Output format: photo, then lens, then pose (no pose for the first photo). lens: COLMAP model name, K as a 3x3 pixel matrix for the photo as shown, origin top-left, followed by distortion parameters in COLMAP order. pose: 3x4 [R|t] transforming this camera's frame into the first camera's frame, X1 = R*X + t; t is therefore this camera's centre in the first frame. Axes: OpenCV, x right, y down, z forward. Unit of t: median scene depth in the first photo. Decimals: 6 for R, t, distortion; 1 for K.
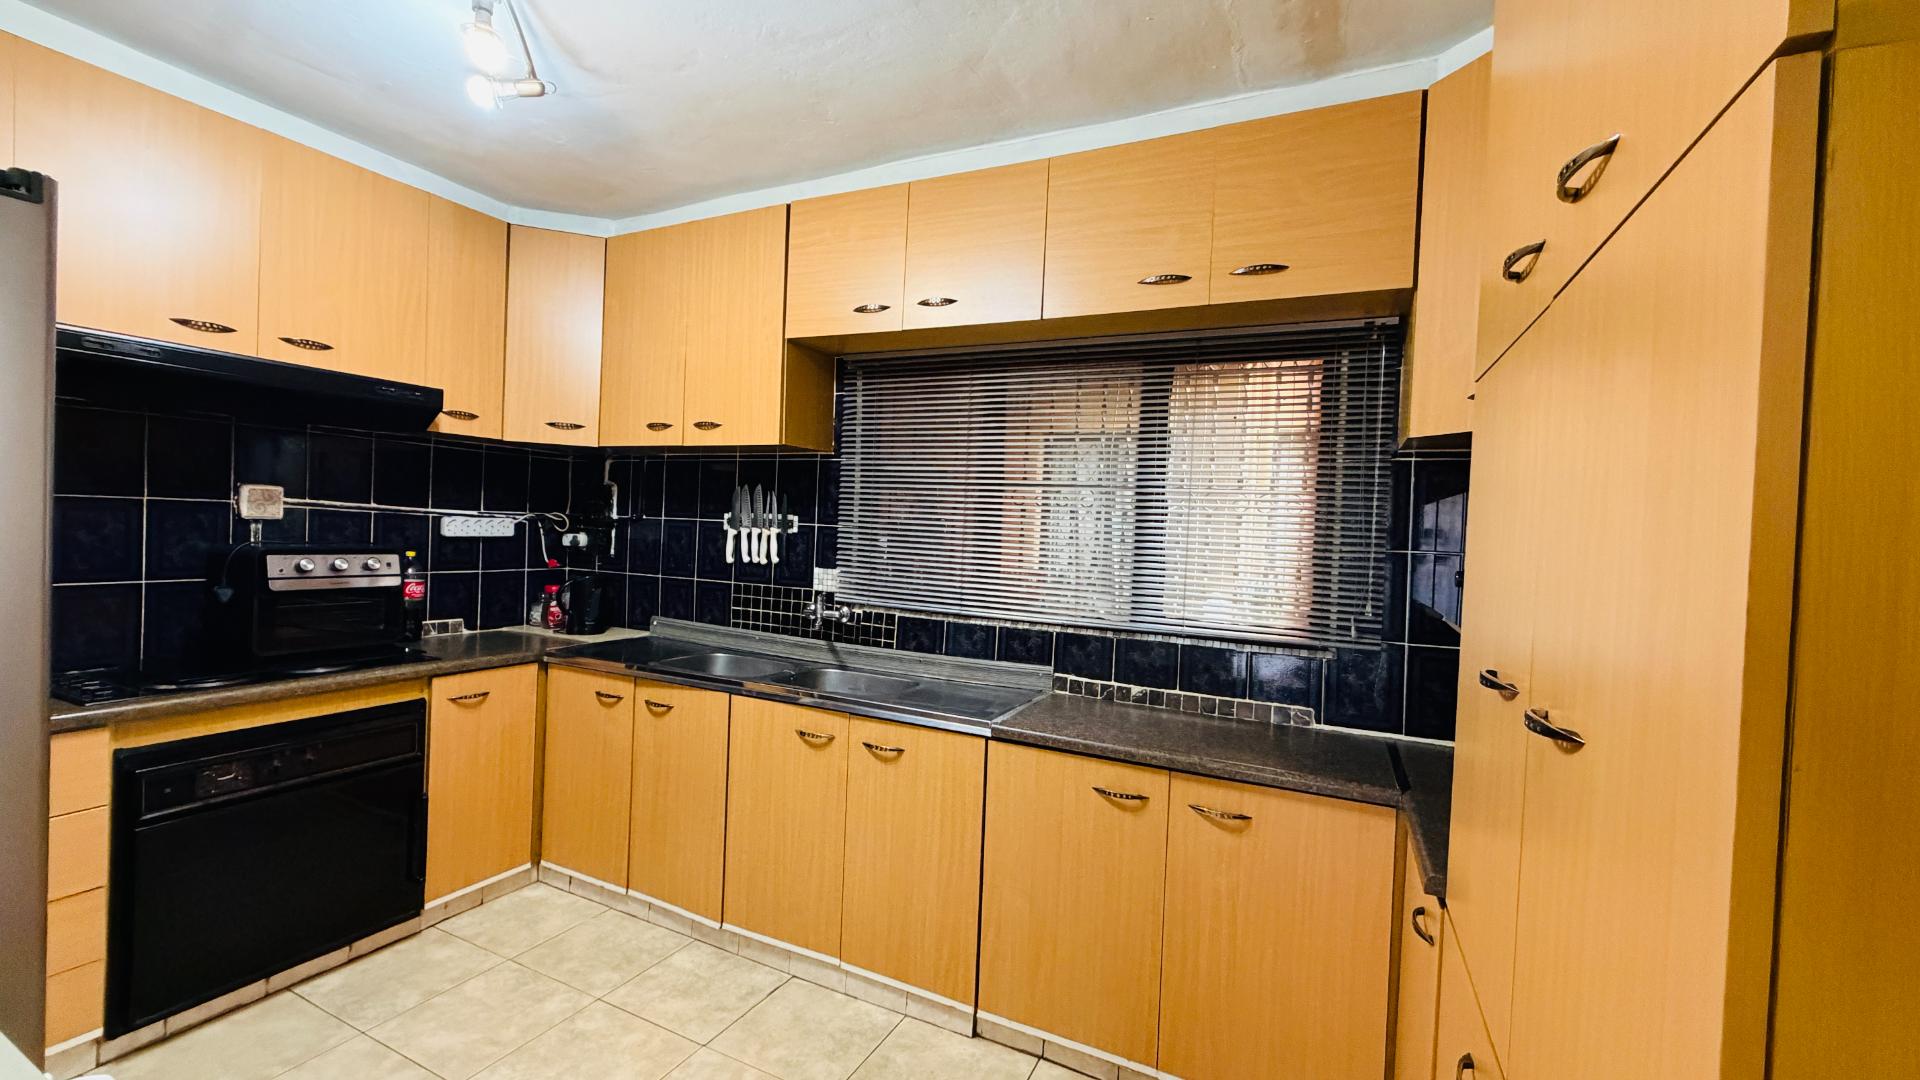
lens RADIAL K [[763.0, 0, 960.0], [0, 763.0, 540.0], [0, 0, 1]] dist [-0.001244, -0.000210]
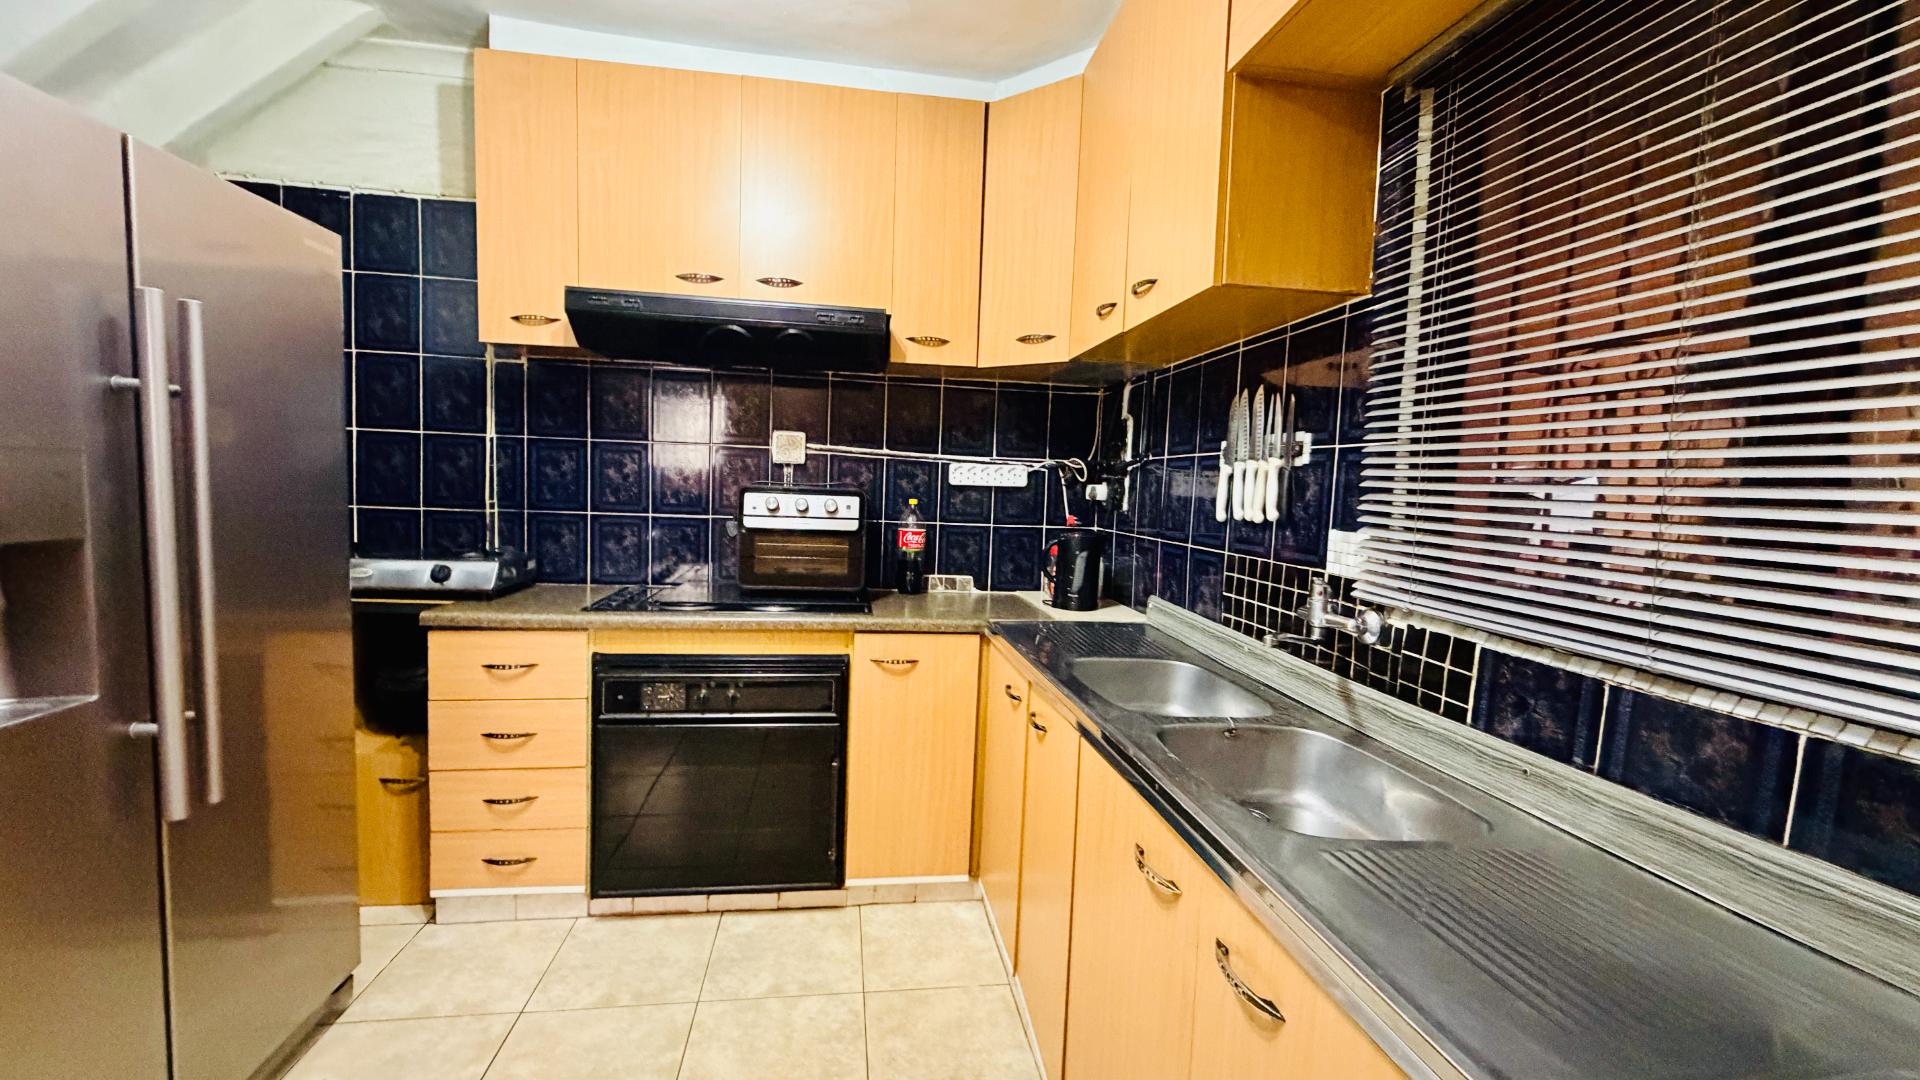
lens RADIAL K [[763.0, 0, 960.0], [0, 763.0, 540.0], [0, 0, 1]] dist [-0.001244, -0.000210]
pose [[0.564496, 0.040978, -0.824418, 0.104112], [-0.028317, 0.999140, 0.030274, 0.038810], [0.824950, 0.006256, 0.565171, 0.563459]]
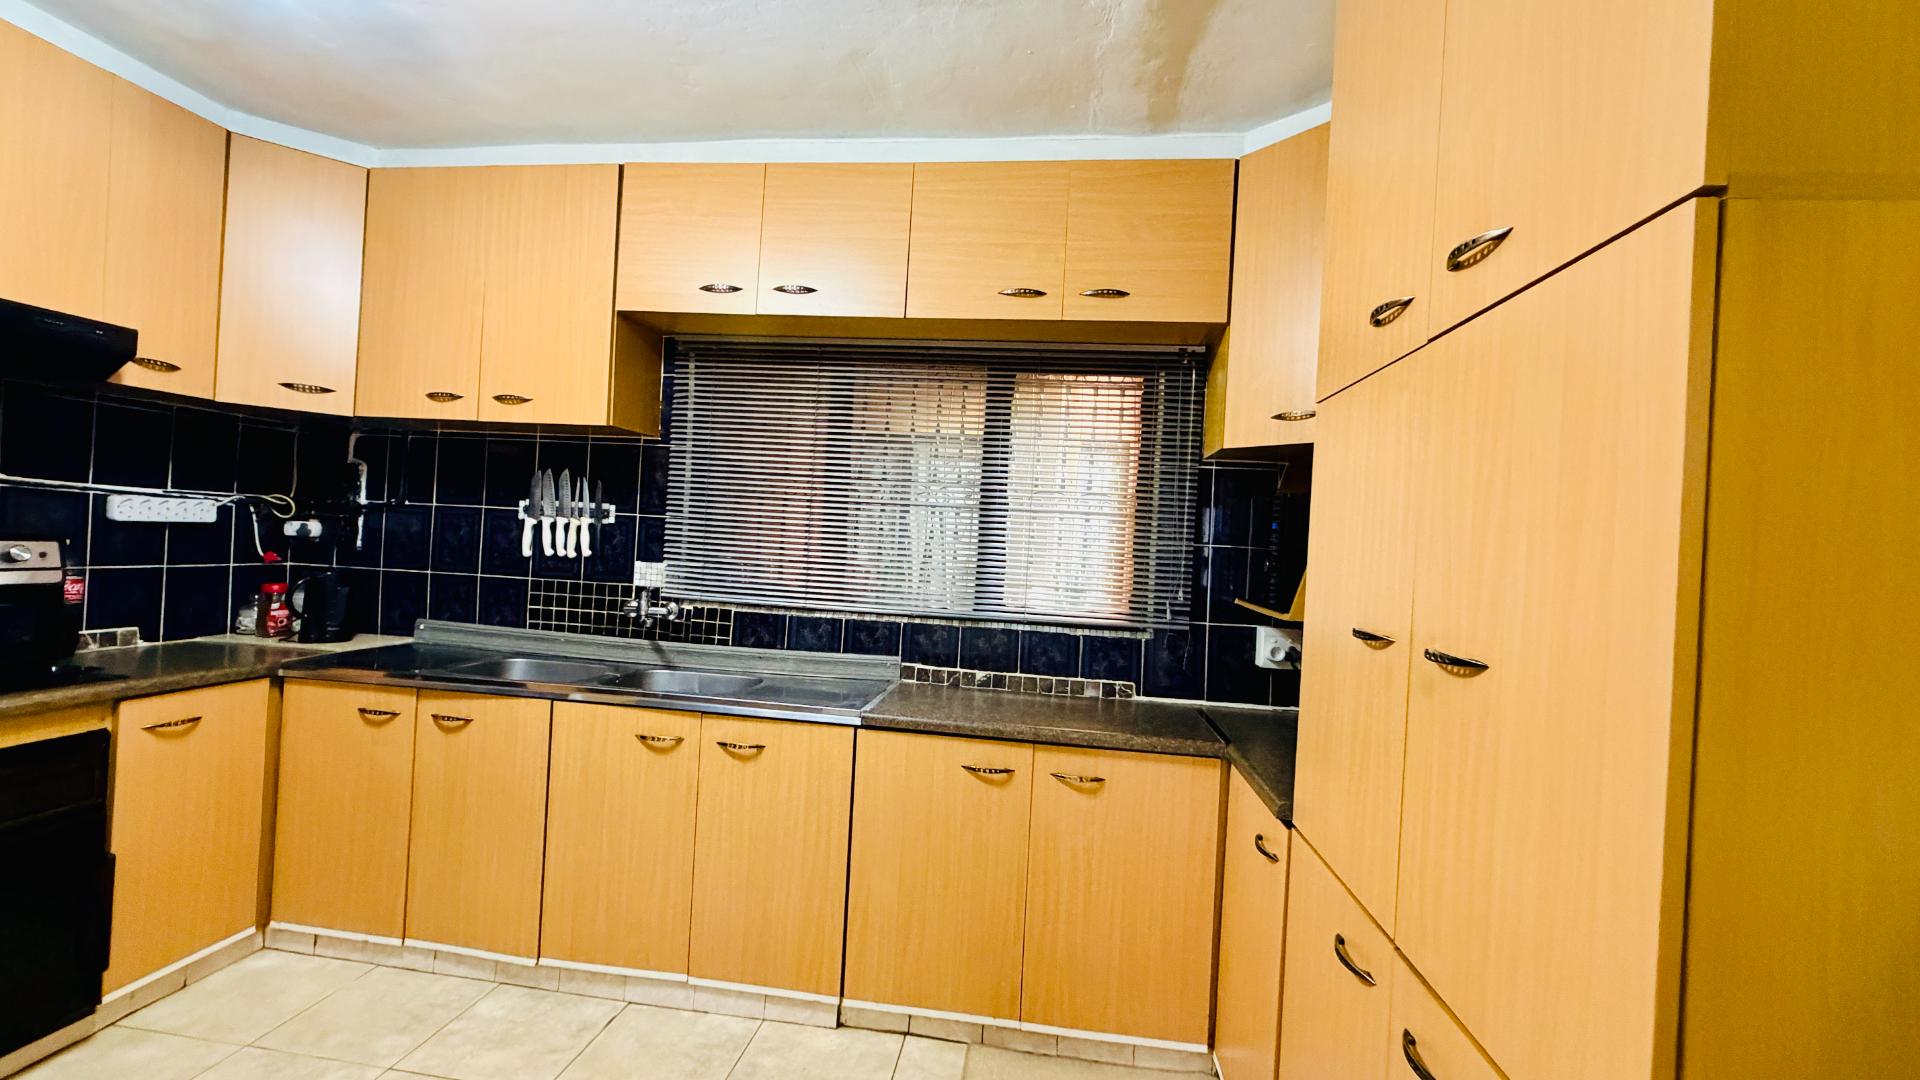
lens RADIAL K [[763.0, 0, 960.0], [0, 763.0, 540.0], [0, 0, 1]] dist [-0.001244, -0.000210]
pose [[0.948860, 0.009925, 0.315540, -0.122582], [-0.008804, 0.999949, -0.004978, 0.013054], [-0.315574, 0.001945, 0.948899, -0.000359]]
